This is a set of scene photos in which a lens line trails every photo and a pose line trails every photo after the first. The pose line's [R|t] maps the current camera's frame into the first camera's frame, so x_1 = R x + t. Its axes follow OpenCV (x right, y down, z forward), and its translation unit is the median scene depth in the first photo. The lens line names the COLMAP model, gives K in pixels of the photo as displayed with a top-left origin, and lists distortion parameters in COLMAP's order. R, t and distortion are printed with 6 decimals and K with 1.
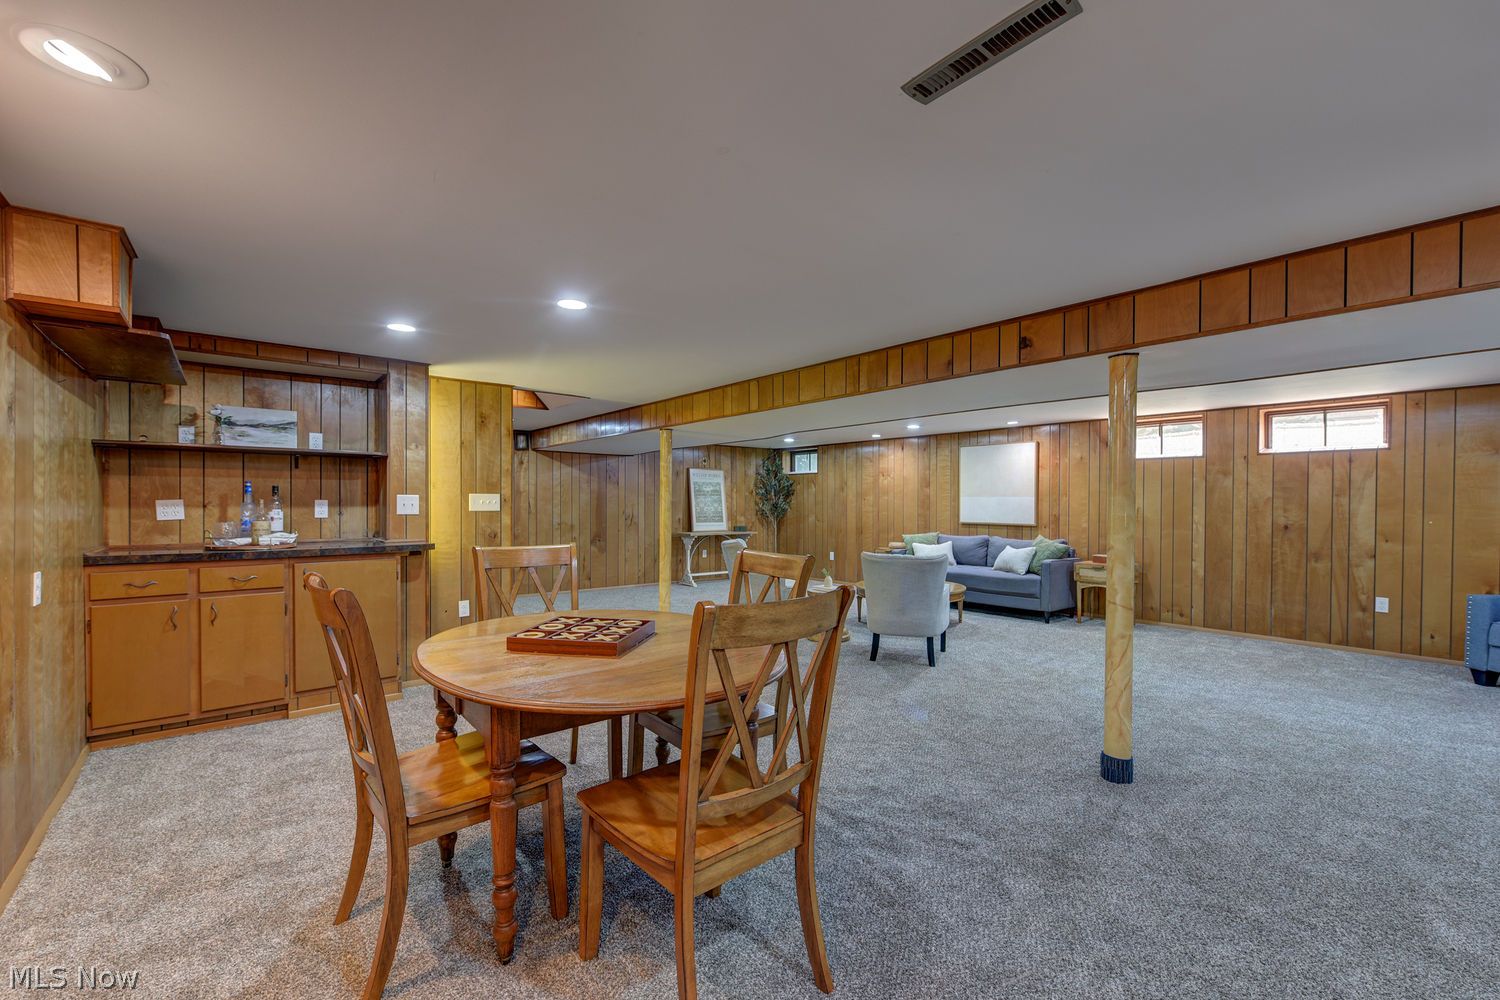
lens RADIAL K [[618.6, 0, 748.2], [0, 618.6, 507.0], [0, 0, 1]] dist [-0.001210, -0.000363]
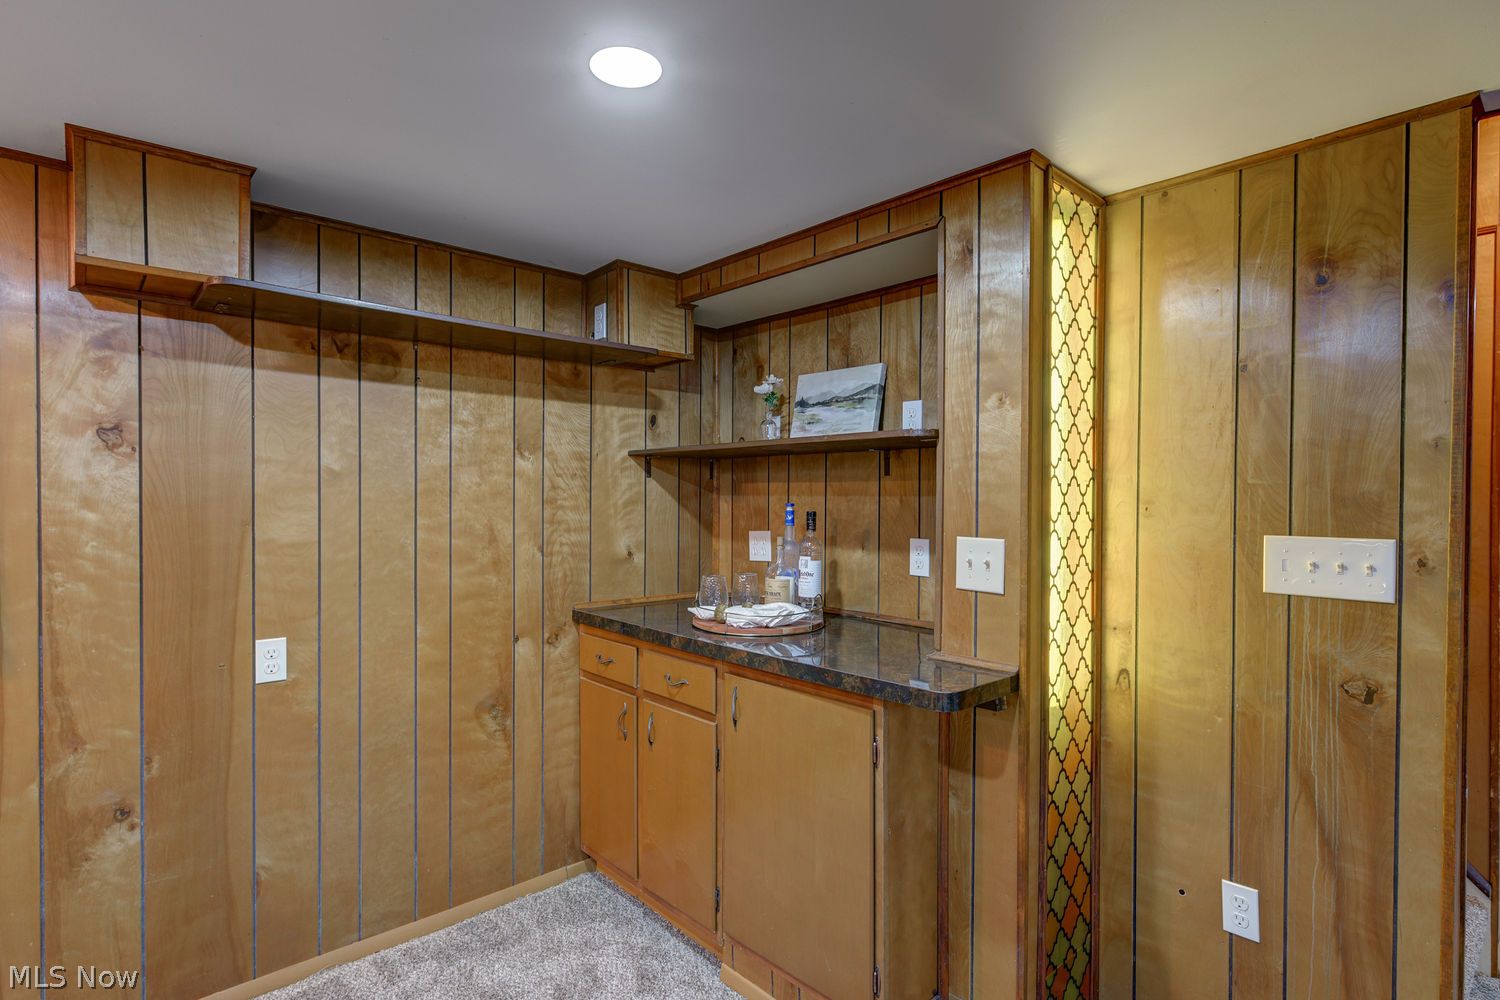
lens RADIAL K [[749.2, 0, 744.9], [0, 749.2, 505.8], [0, 0, 1]] dist [0.002368, 0.000216]
pose [[0.030720, 0.010246, -0.999476, -0.086687], [-0.013408, 0.999862, 0.009837, -0.031694], [0.999438, 0.013099, 0.030853, 0.656669]]
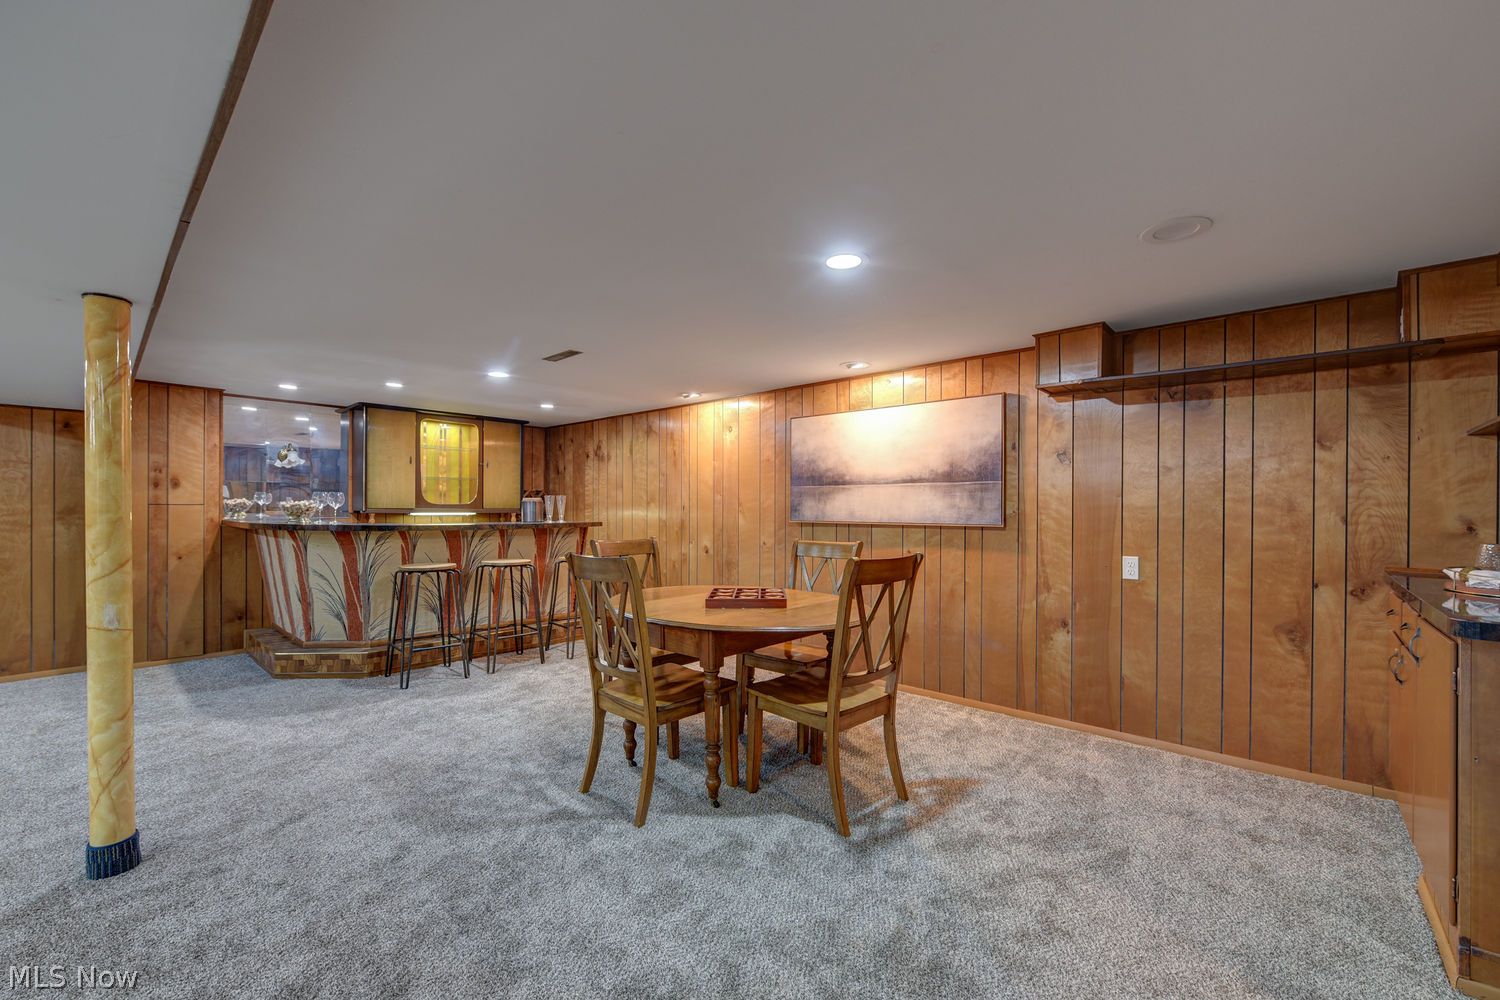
lens RADIAL K [[605.9, 0, 746.8], [0, 605.9, 505.7], [0, 0, 1]] dist [-0.002693, -0.000604]
pose [[-0.989758, -0.009578, -0.142437, -0.021688], [-0.010646, 0.999921, 0.006737, -0.005413], [0.142361, 0.008184, -0.989781, 0.963171]]
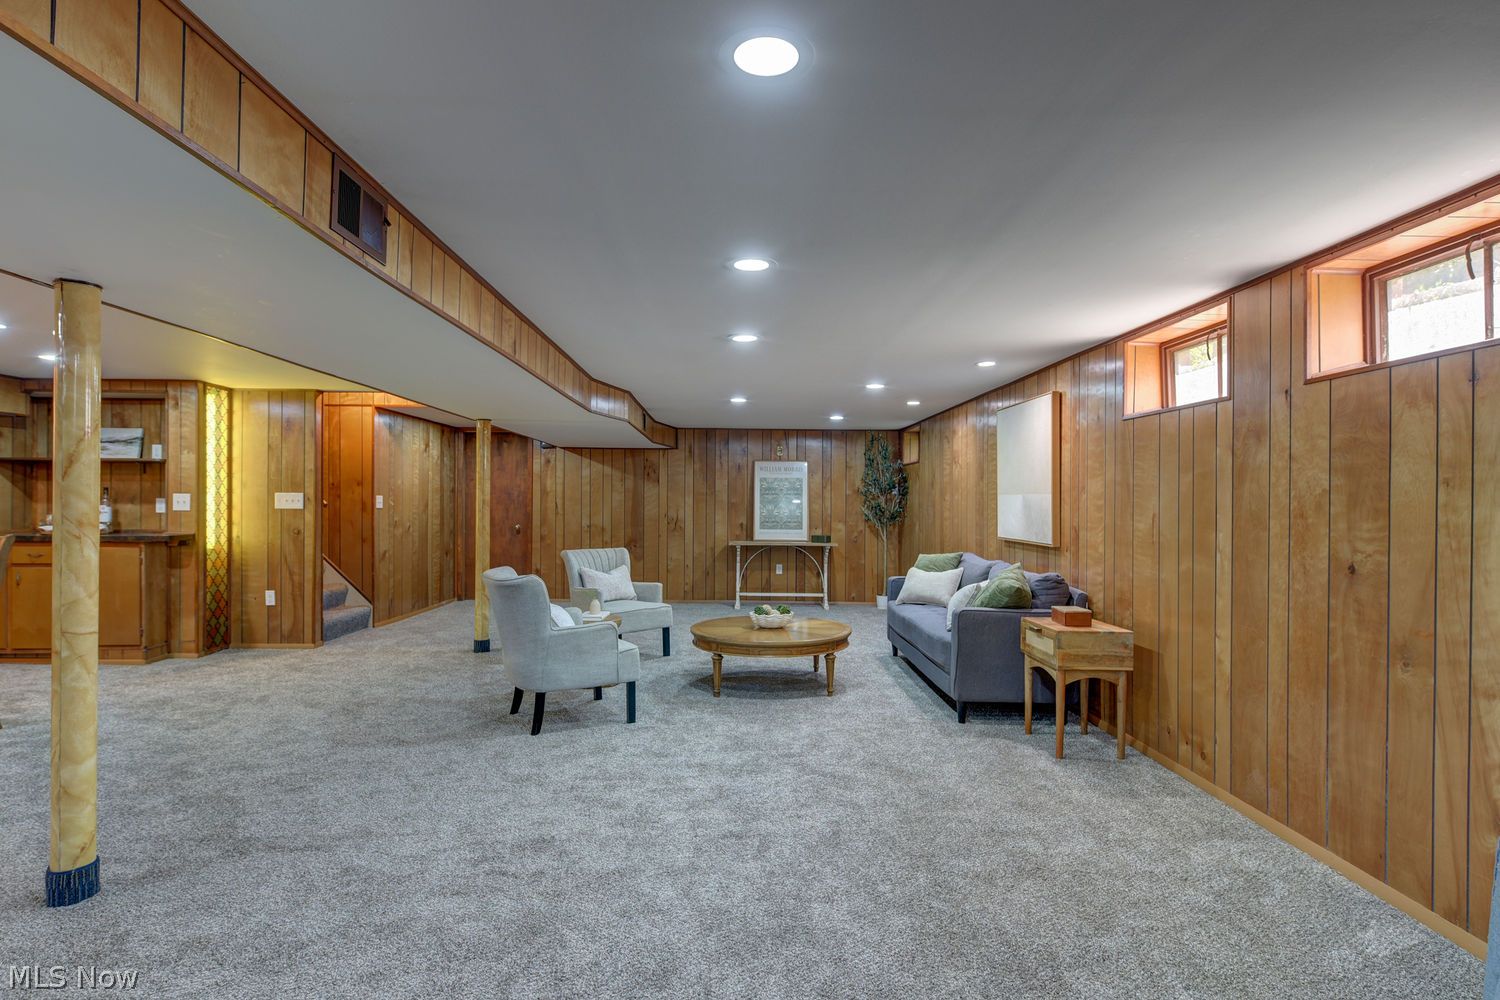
lens RADIAL K [[749.2, 0, 744.9], [0, 749.2, 505.8], [0, 0, 1]] dist [0.002368, 0.000216]
pose [[0.782026, 0.004623, -0.623229, 0.908177], [-0.009464, 0.999945, -0.004457, -0.000533], [0.623174, 0.009383, 0.782027, 0.428711]]
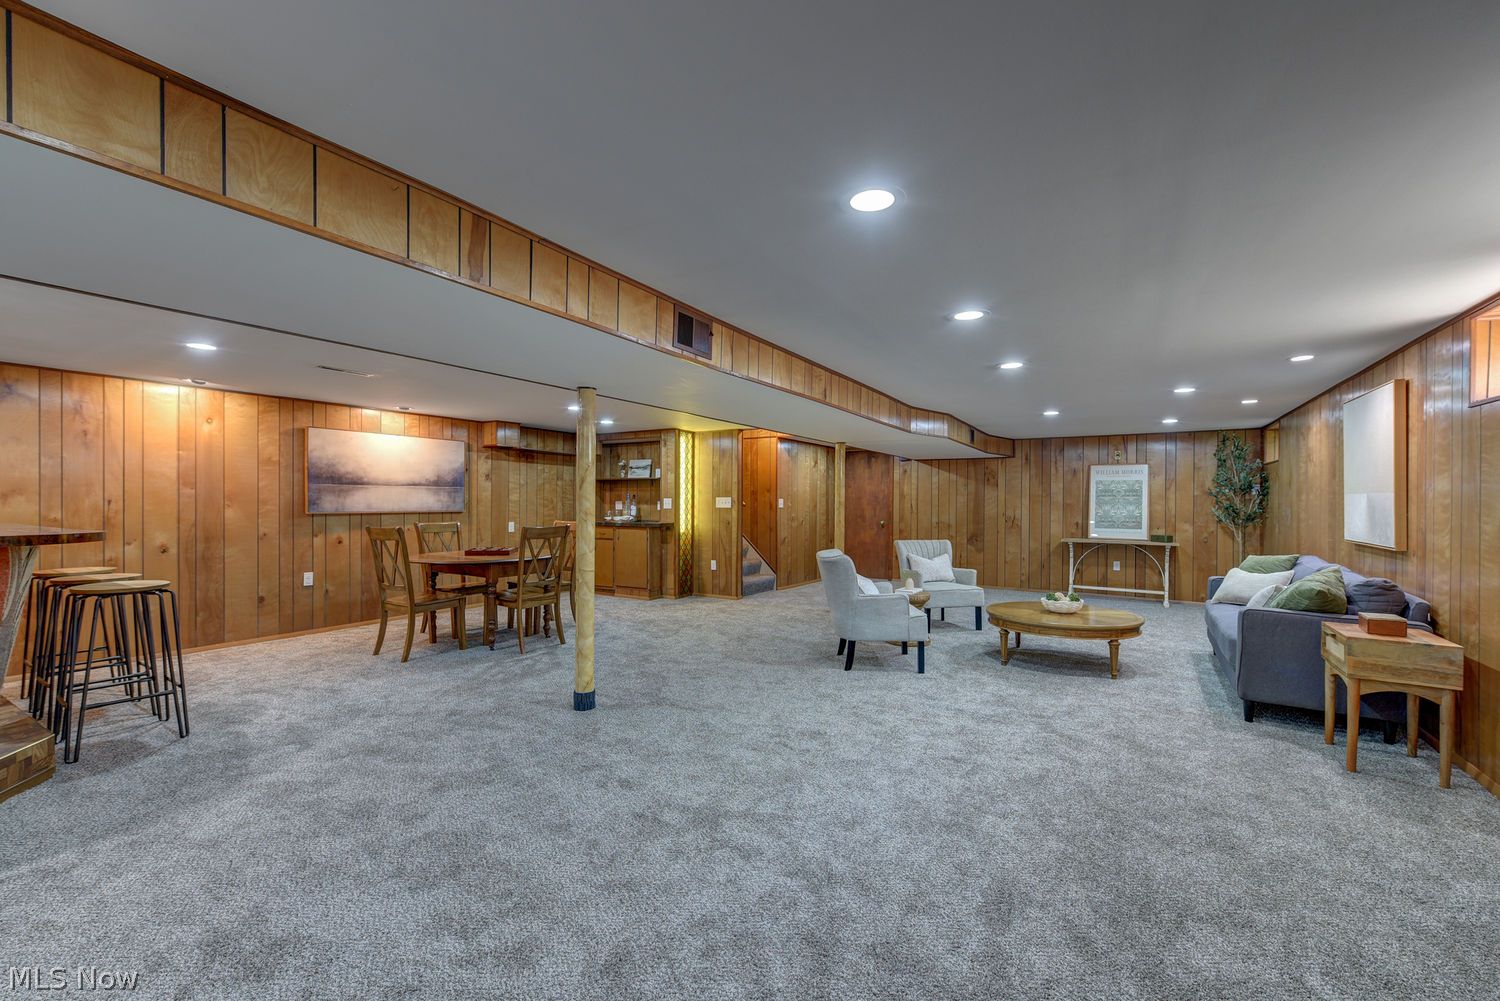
lens RADIAL K [[618.6, 0, 748.2], [0, 618.6, 507.5], [0, 0, 1]] dist [-0.001210, -0.000363]
pose [[0.323067, 0.005933, -0.946358, 1.045865], [-0.012014, 0.999925, 0.002167, 0.001154], [0.946300, 0.010669, 0.323114, 0.477578]]
